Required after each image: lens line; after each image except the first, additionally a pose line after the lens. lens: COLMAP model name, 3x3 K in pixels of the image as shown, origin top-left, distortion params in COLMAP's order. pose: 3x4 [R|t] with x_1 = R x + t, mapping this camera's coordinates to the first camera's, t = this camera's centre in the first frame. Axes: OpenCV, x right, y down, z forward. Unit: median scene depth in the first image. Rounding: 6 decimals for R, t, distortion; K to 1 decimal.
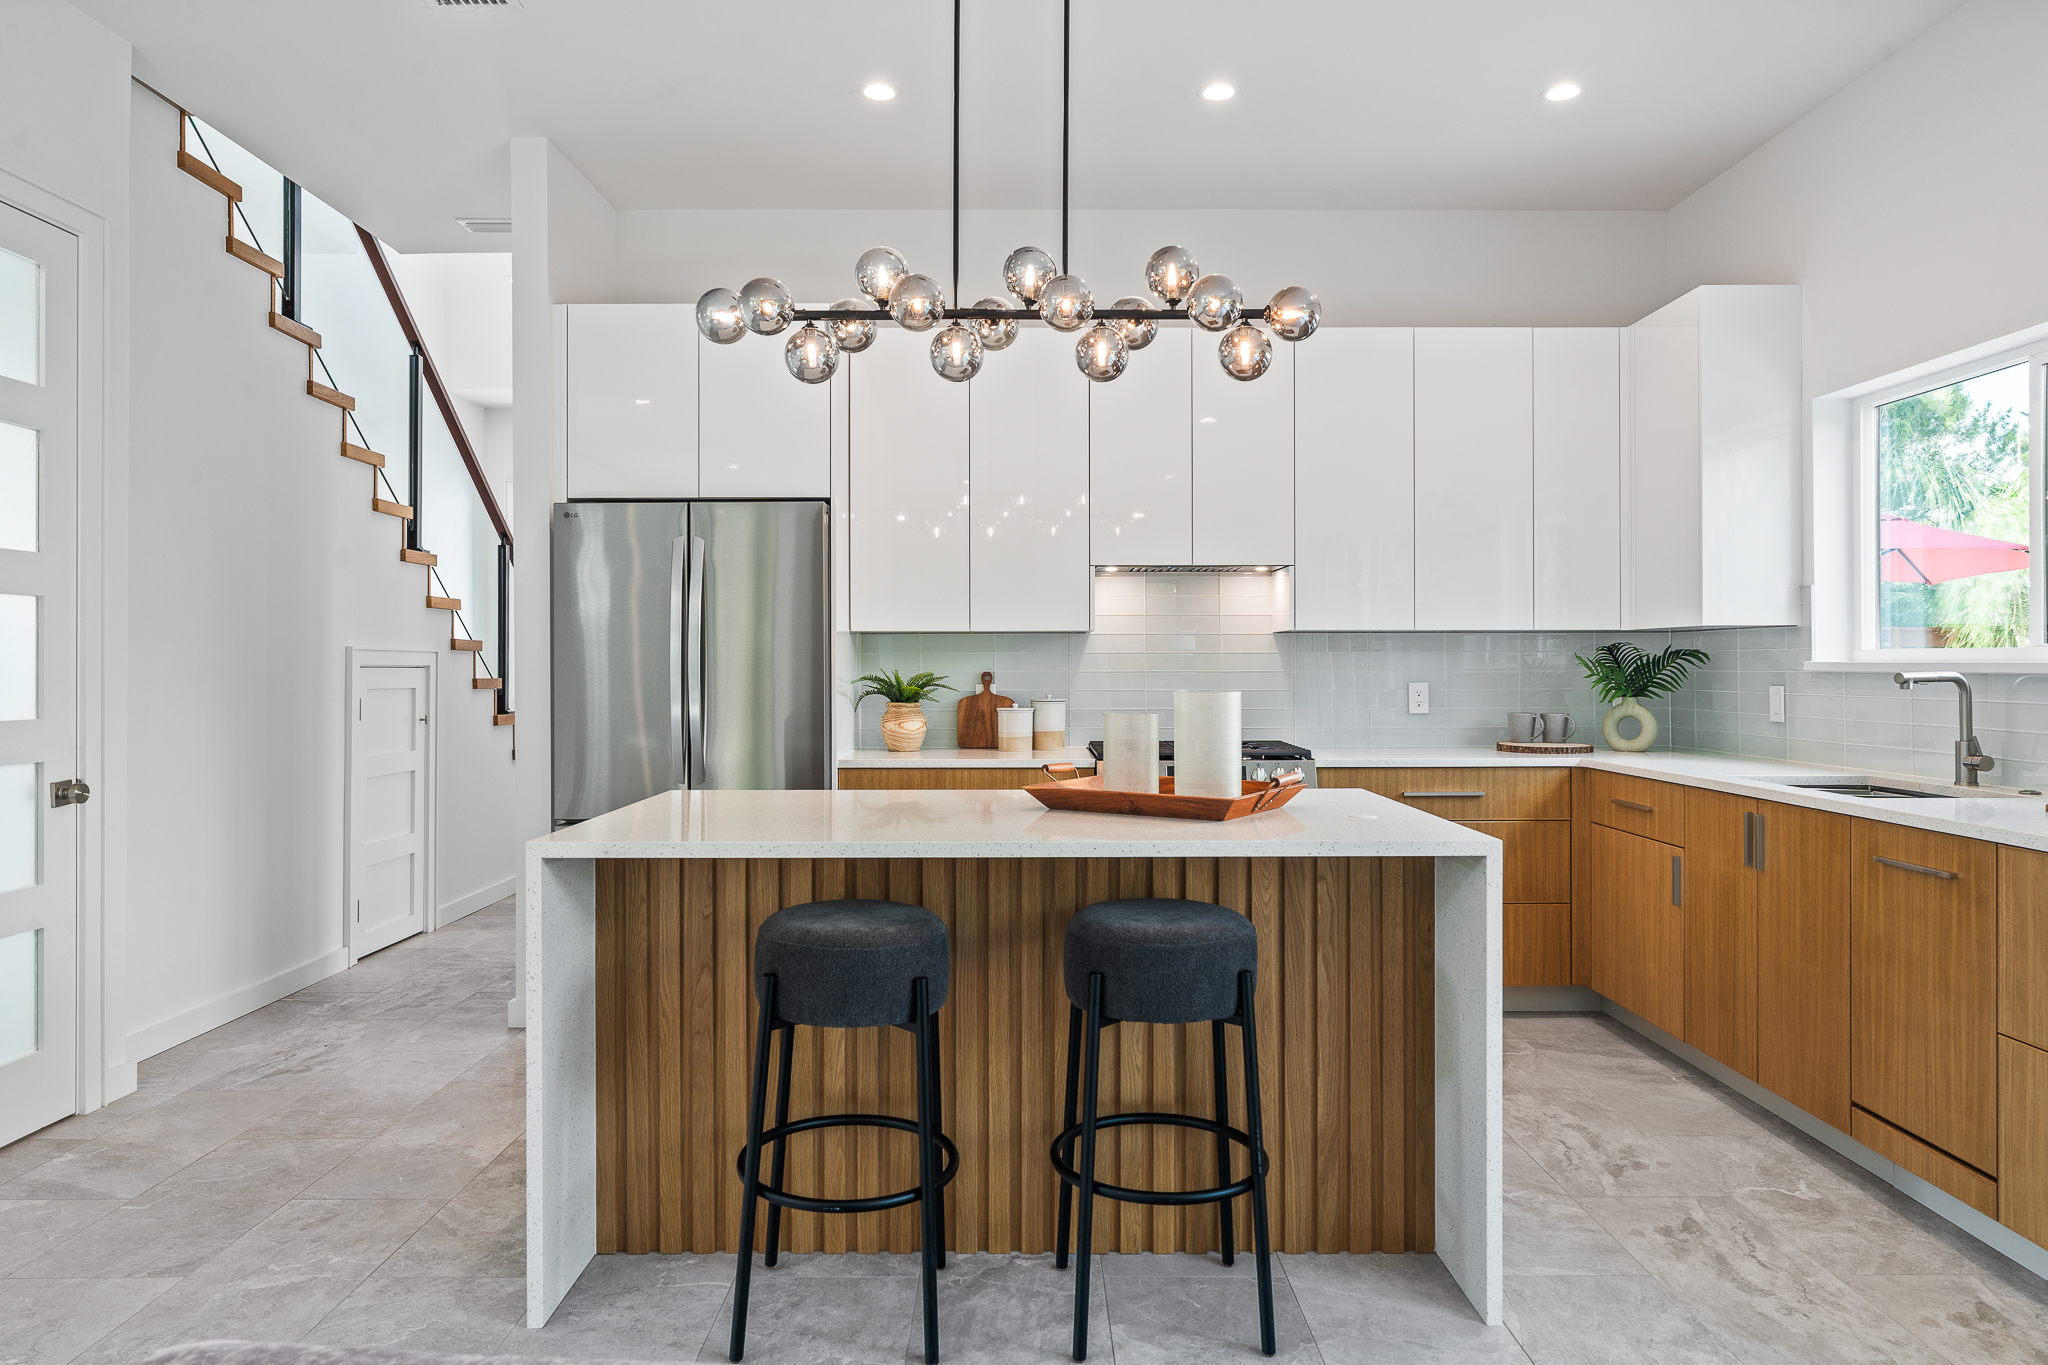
lens RADIAL K [[1279.4, 0, 1014.8], [0, 1279.4, 652.8], [0, 0, 1]] dist [0.000191, -0.000067]
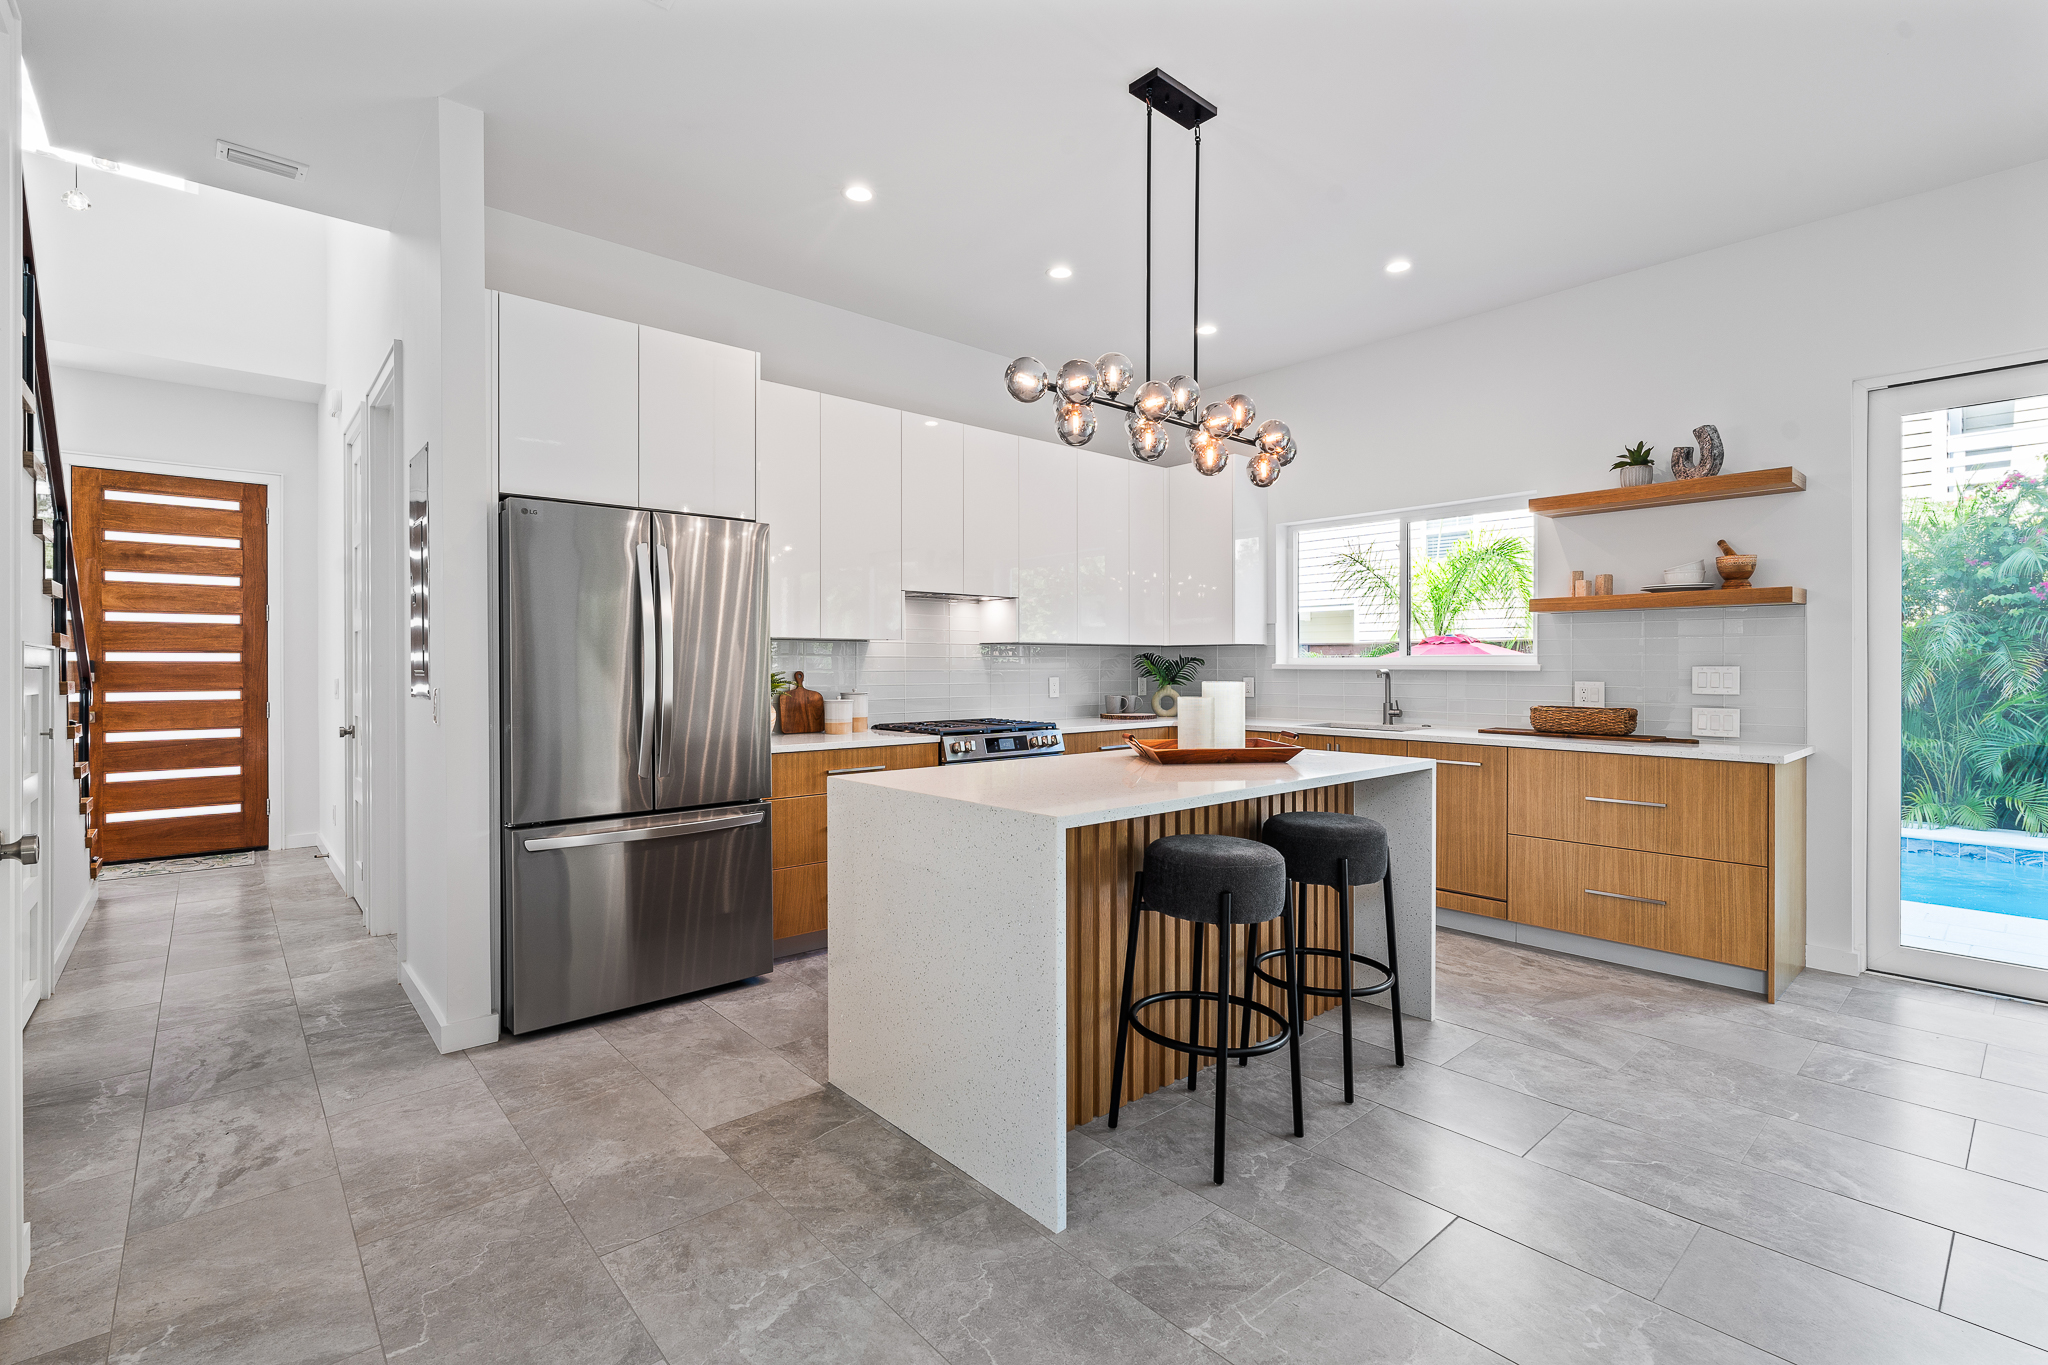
lens RADIAL K [[930.8, 0, 1028.8], [0, 930.8, 665.1], [0, 0, 1]] dist [-0.004157, 0.002310]
pose [[0.744823, 0.000985, 0.667262, -0.541753], [-0.006780, 0.999958, 0.006092, 0.002095], [-0.667228, -0.009061, 0.744798, 0.217758]]
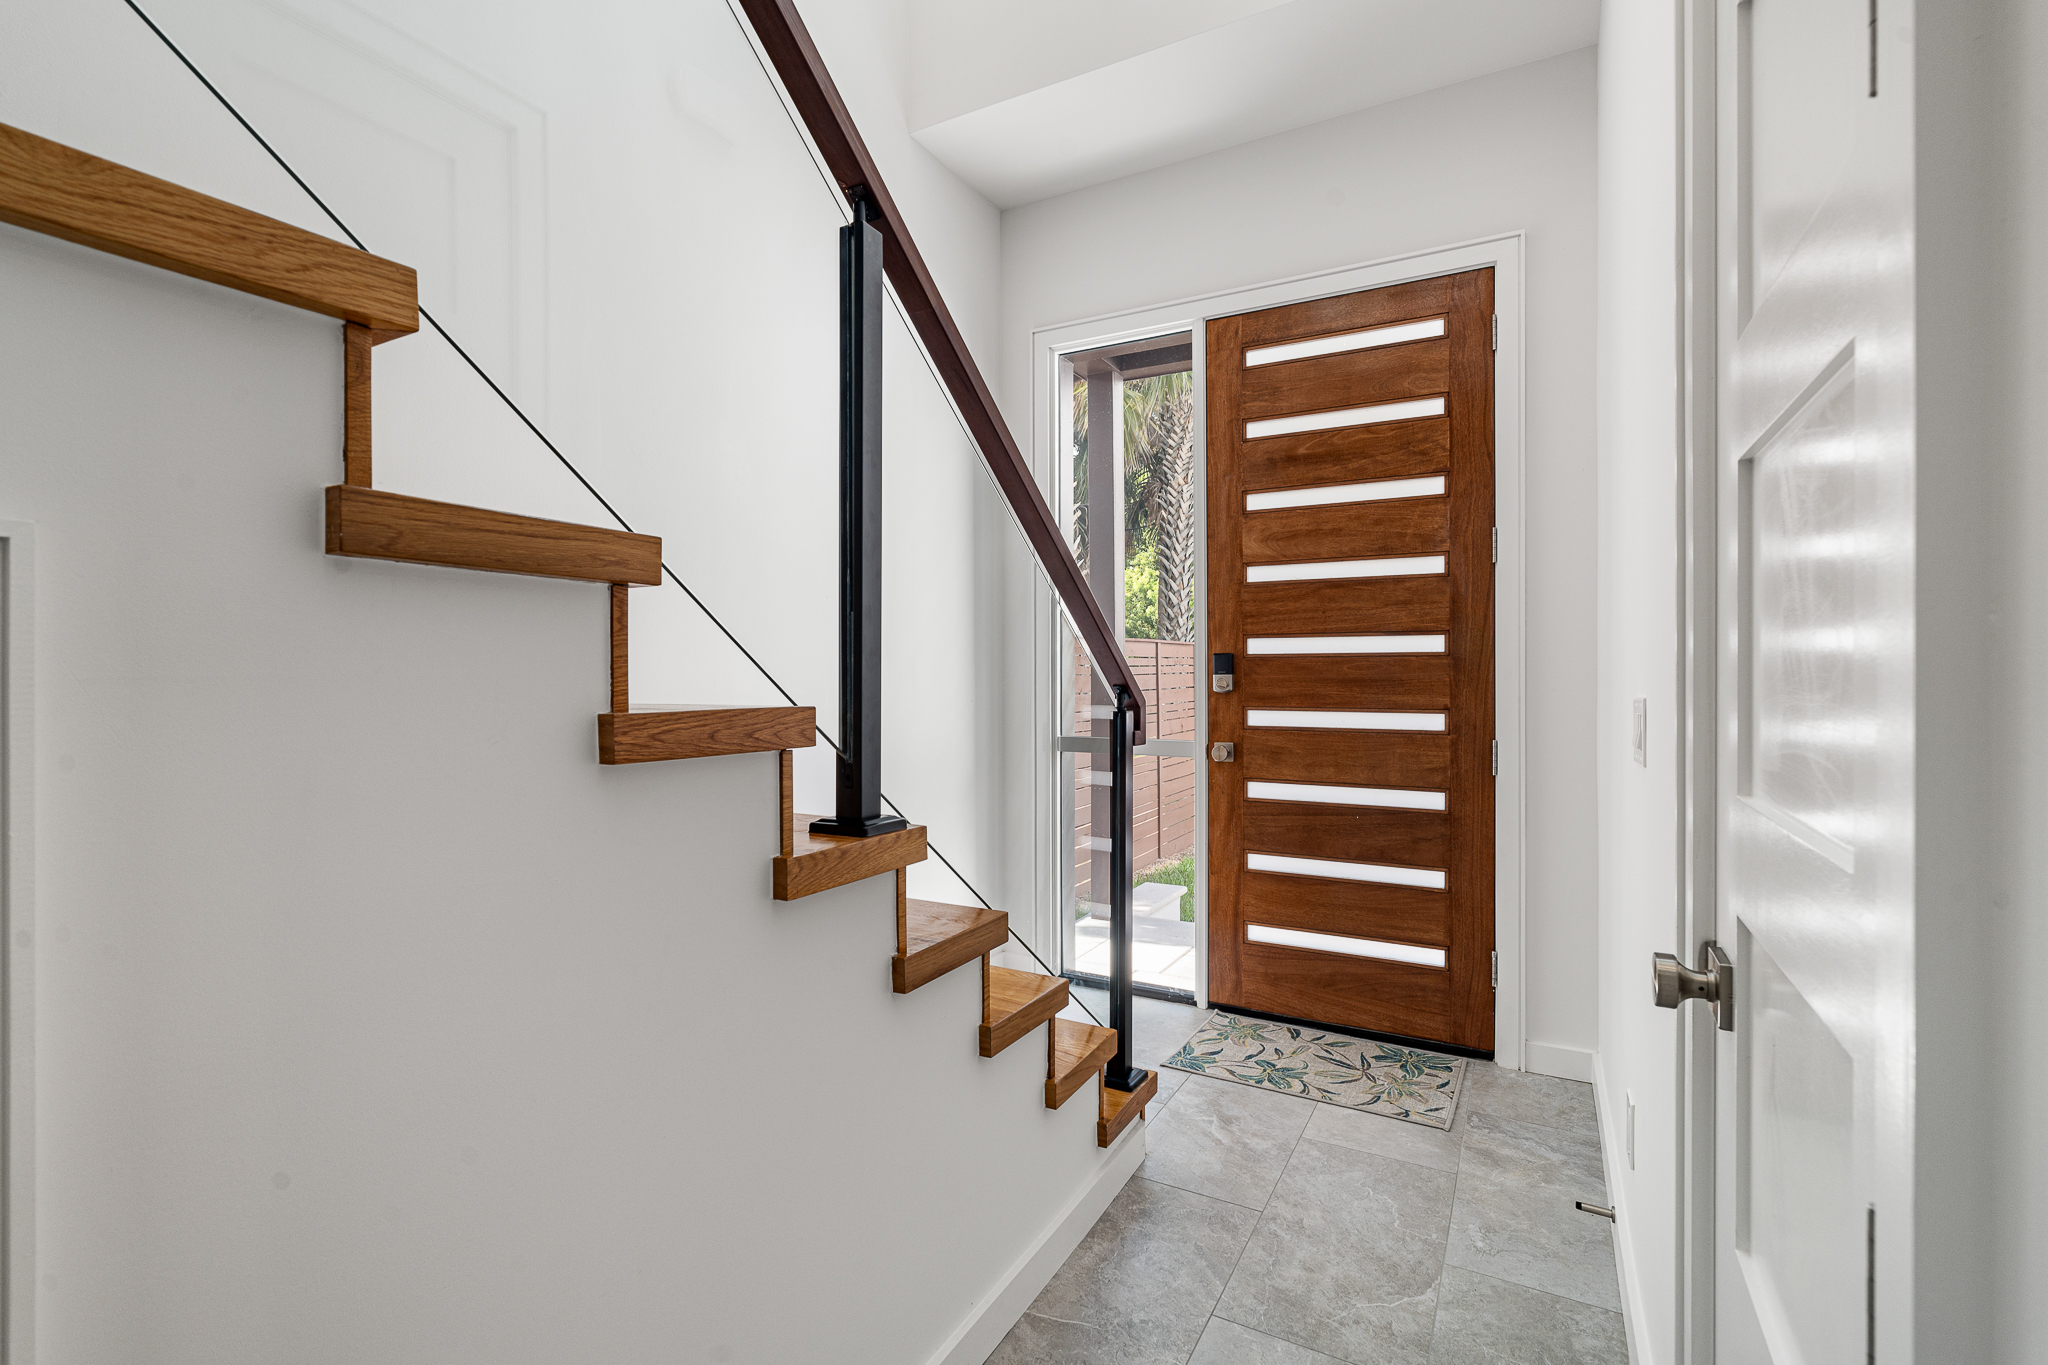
lens RADIAL K [[930.8, 0, 1033.0], [0, 930.8, 675.9], [0, 0, 1]] dist [-0.004157, 0.002310]
pose [[0.882756, 0.003287, -0.469820, -0.437903], [0.002687, 0.999924, 0.012044, 0.021577], [0.469824, -0.011894, 0.882680, 1.343956]]
